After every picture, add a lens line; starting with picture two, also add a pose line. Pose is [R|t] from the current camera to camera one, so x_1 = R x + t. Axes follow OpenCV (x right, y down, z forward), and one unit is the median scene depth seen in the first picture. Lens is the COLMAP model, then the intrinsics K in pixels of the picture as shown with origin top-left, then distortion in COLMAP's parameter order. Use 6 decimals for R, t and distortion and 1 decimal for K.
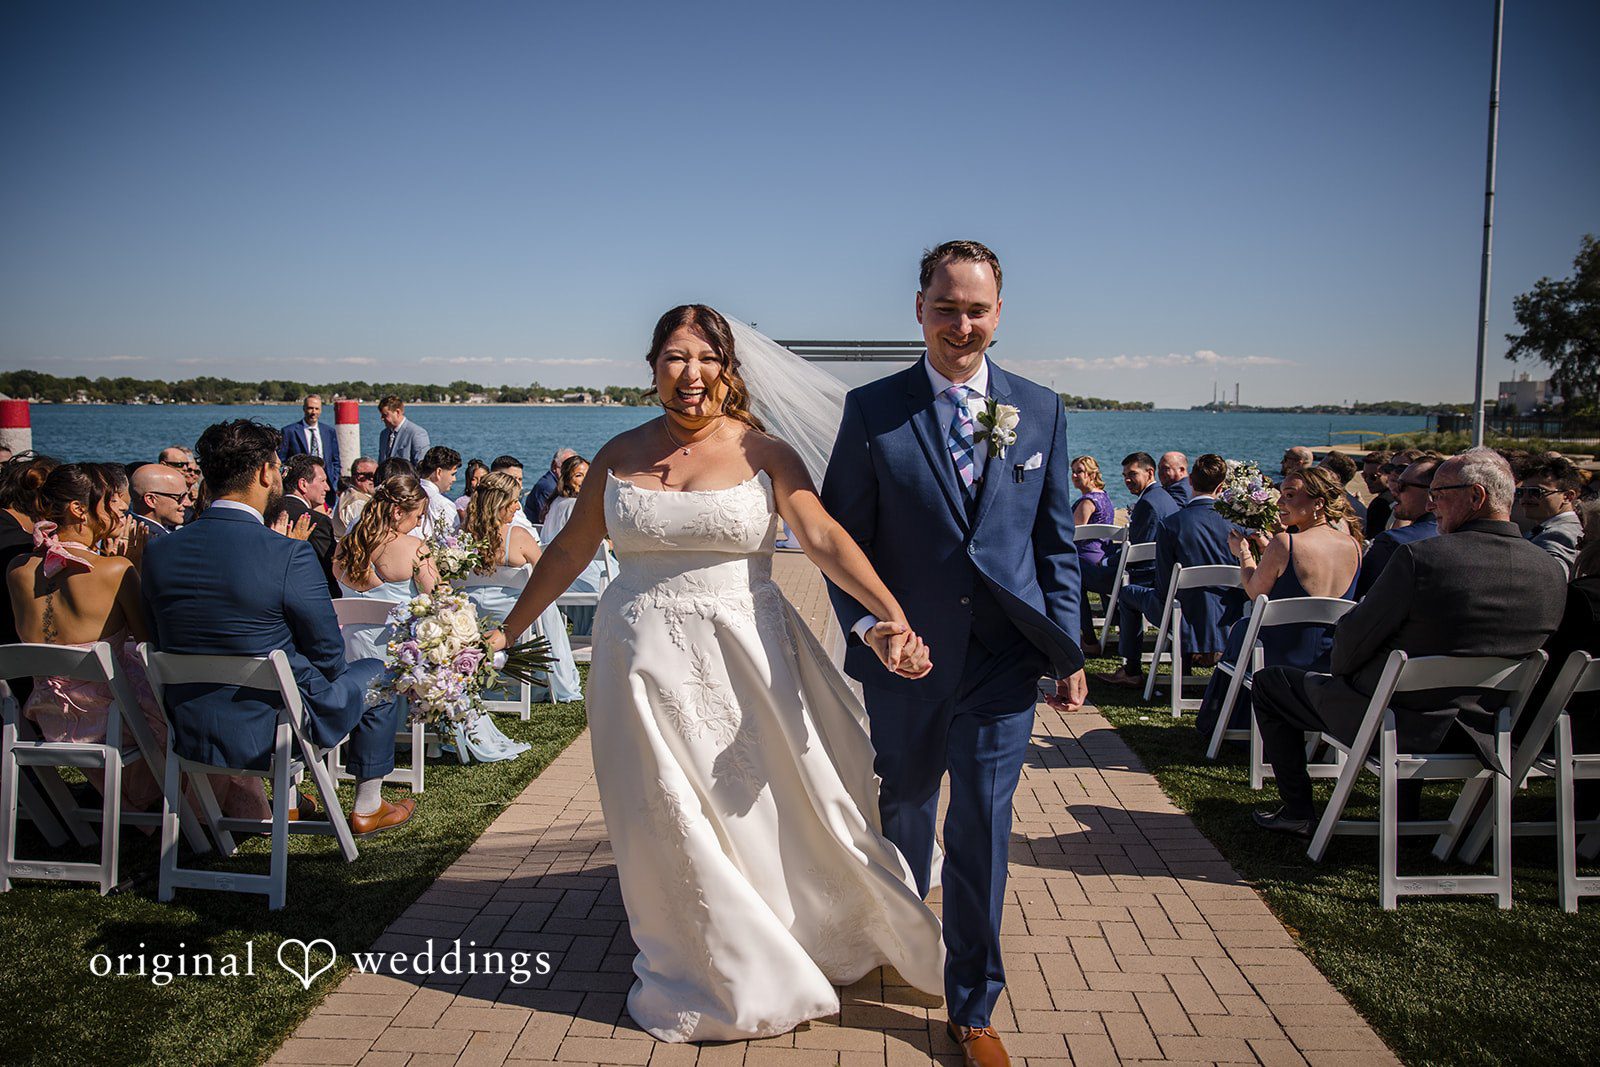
lens RADIAL K [[1093.3, 0, 805.2], [0, 1093.3, 501.9], [0, 0, 1]] dist [-0.137477, 0.110170]
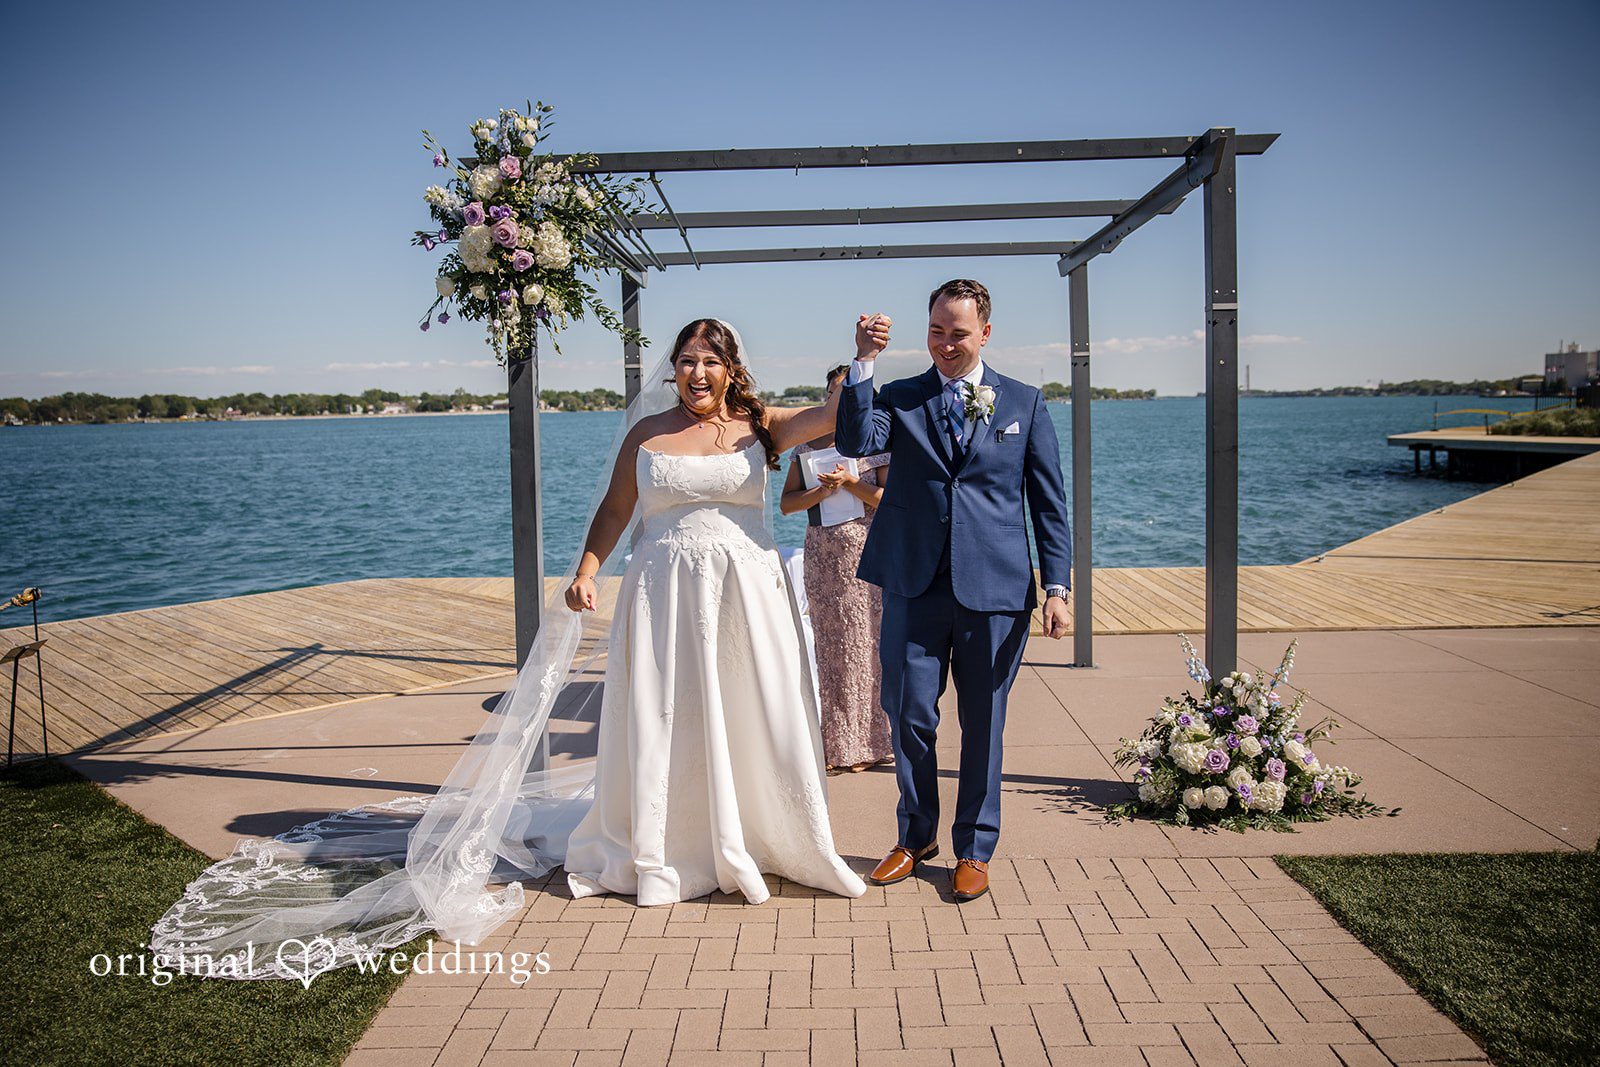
lens RADIAL K [[1219.8, 0, 798.2], [0, 1219.8, 505.6], [0, 0, 1]] dist [-0.101755, 0.096532]
pose [[0.999221, -0.032267, 0.022724, 0.048089], [0.032399, 0.999460, -0.005481, -0.101064], [-0.022535, 0.006213, 0.999727, 1.736968]]
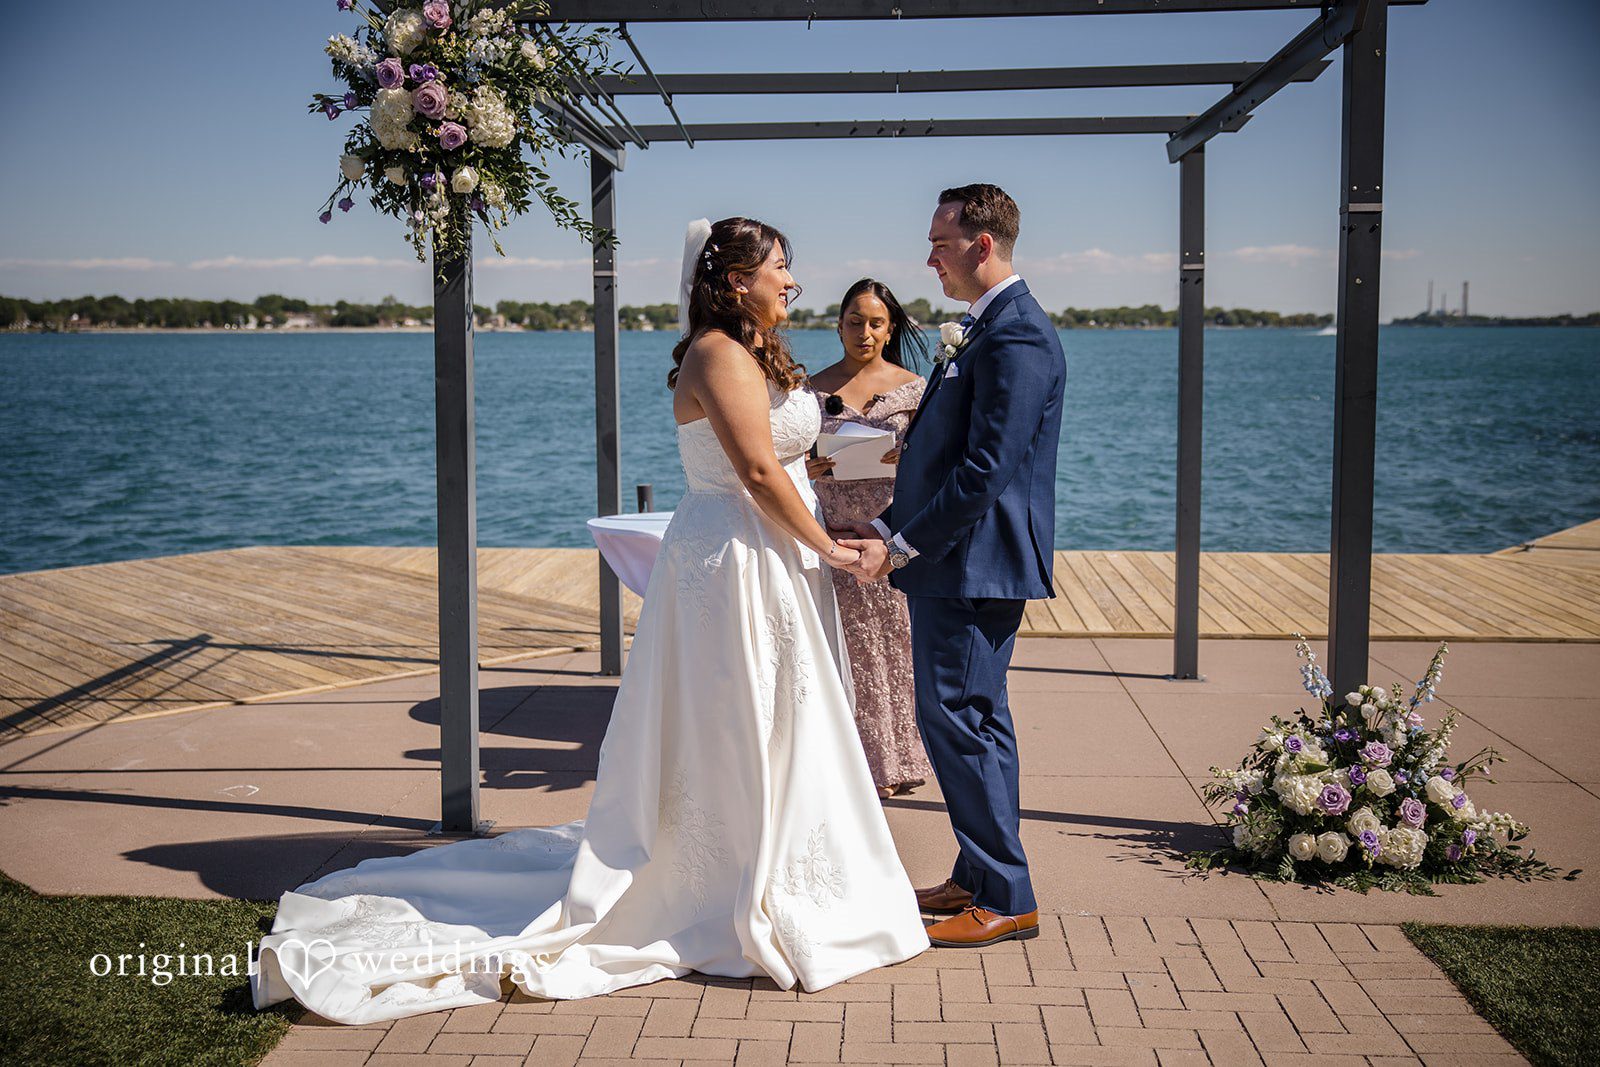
lens RADIAL K [[1637.6, 0, 798.3], [0, 1637.6, 504.8], [0, 0, 1]] dist [-0.008612, 0.035248]
pose [[0.999918, -0.012049, -0.004358, 0.073328], [0.012133, 0.999731, 0.019745, -0.097108], [0.004119, -0.019796, 0.999796, 1.685090]]
